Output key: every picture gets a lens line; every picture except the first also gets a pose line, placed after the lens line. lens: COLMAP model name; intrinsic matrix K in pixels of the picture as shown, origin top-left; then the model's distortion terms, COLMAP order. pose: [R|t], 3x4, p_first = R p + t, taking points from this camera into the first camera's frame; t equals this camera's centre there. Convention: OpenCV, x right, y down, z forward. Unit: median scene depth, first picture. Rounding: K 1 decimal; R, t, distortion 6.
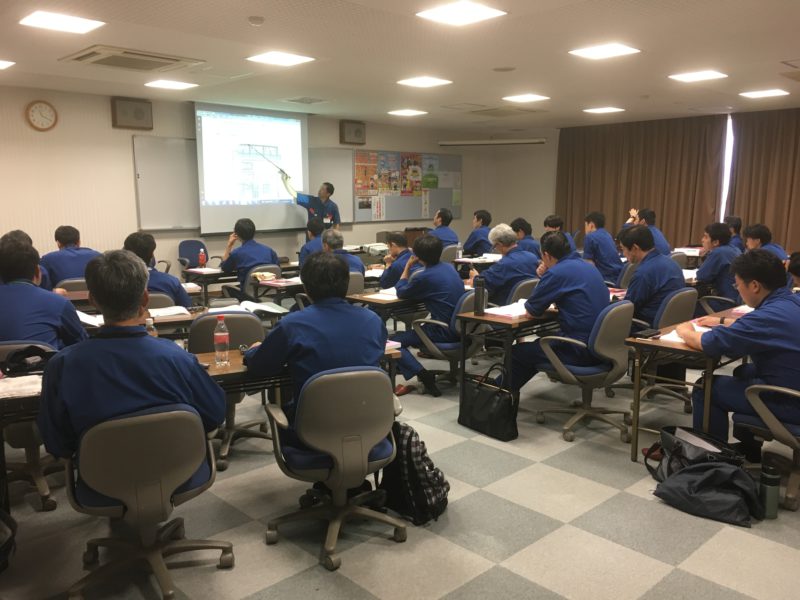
lens RADIAL K [[682.6, 0, 400.0], [0, 682.6, 300.0], [0, 0, 1]] dist [0.035741, -0.003967]
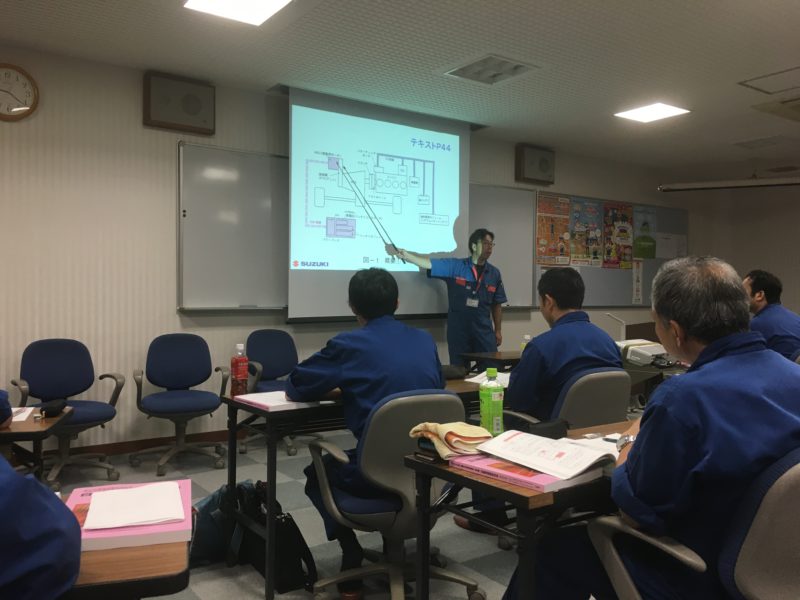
lens RADIAL K [[682.6, 0, 400.0], [0, 682.6, 300.0], [0, 0, 1]] dist [0.035741, -0.003967]
pose [[0.989591, 0.009672, -0.143580, -0.100984], [-0.030745, 0.988912, -0.145283, -0.027844], [0.140583, 0.148185, 0.978917, 0.392483]]
